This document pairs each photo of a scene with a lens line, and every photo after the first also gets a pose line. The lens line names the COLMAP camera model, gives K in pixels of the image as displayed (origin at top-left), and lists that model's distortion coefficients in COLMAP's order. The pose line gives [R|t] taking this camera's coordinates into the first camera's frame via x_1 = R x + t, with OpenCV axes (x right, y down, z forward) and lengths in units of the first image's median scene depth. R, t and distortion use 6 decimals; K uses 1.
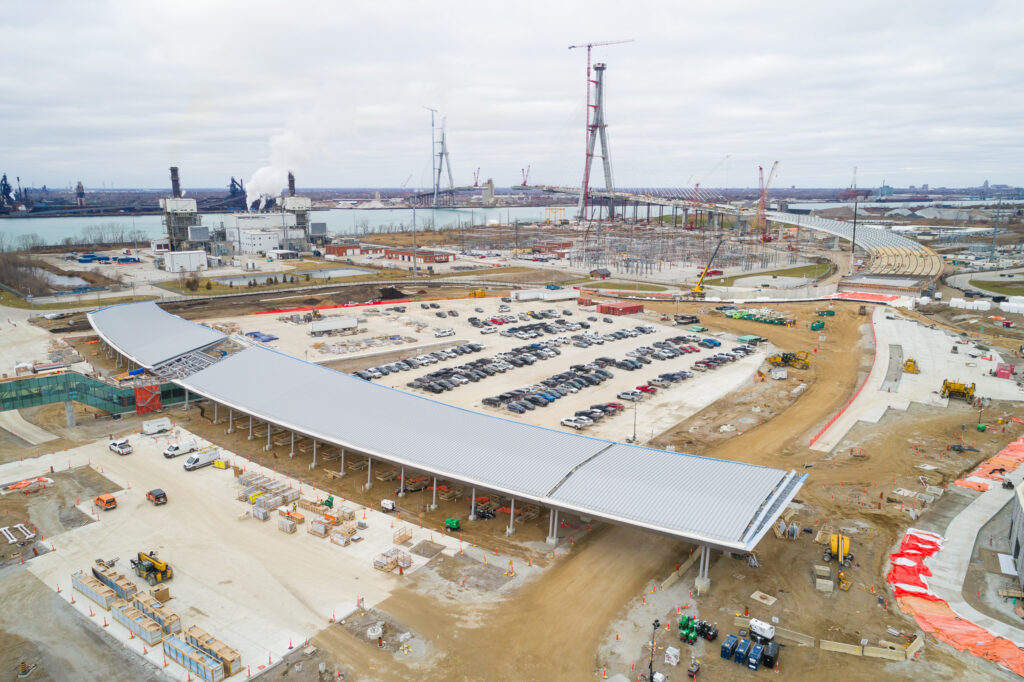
lens RADIAL K [[701.0, 0, 527.6], [0, 701.0, 340.5], [0, 0, 1]] dist [-0.004015, 0.006705]
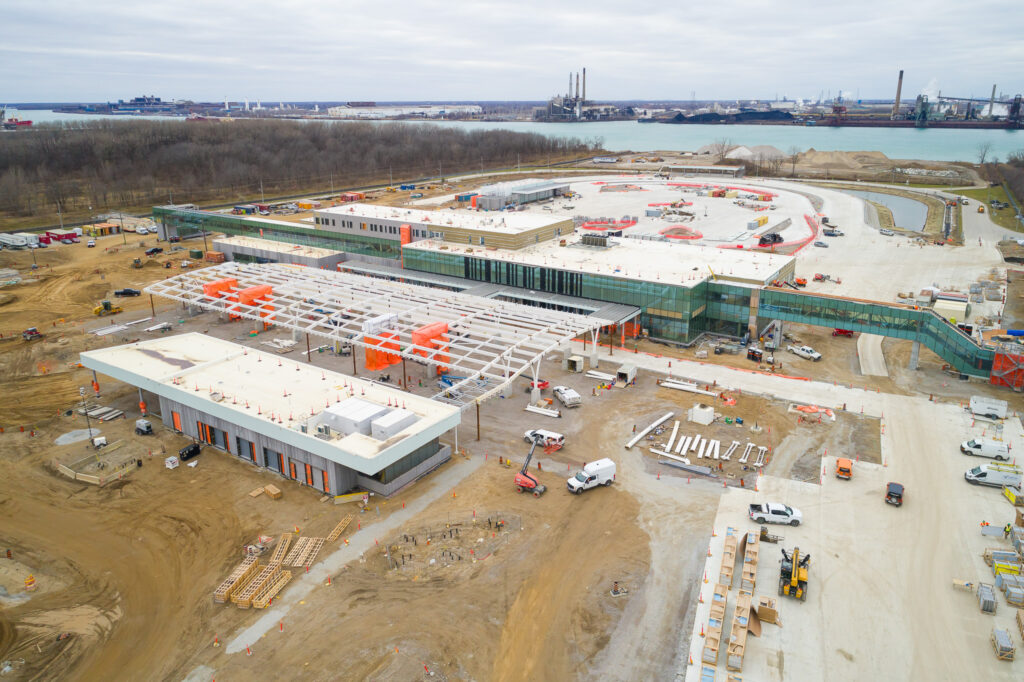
lens RADIAL K [[701.0, 0, 527.6], [0, 701.0, 340.5], [0, 0, 1]] dist [-0.004015, 0.006705]
pose [[0.258343, 0.306564, -0.916121, 0.029259], [-0.197549, 0.945038, 0.260532, -0.059071], [0.945639, 0.113673, 0.304705, 0.338909]]
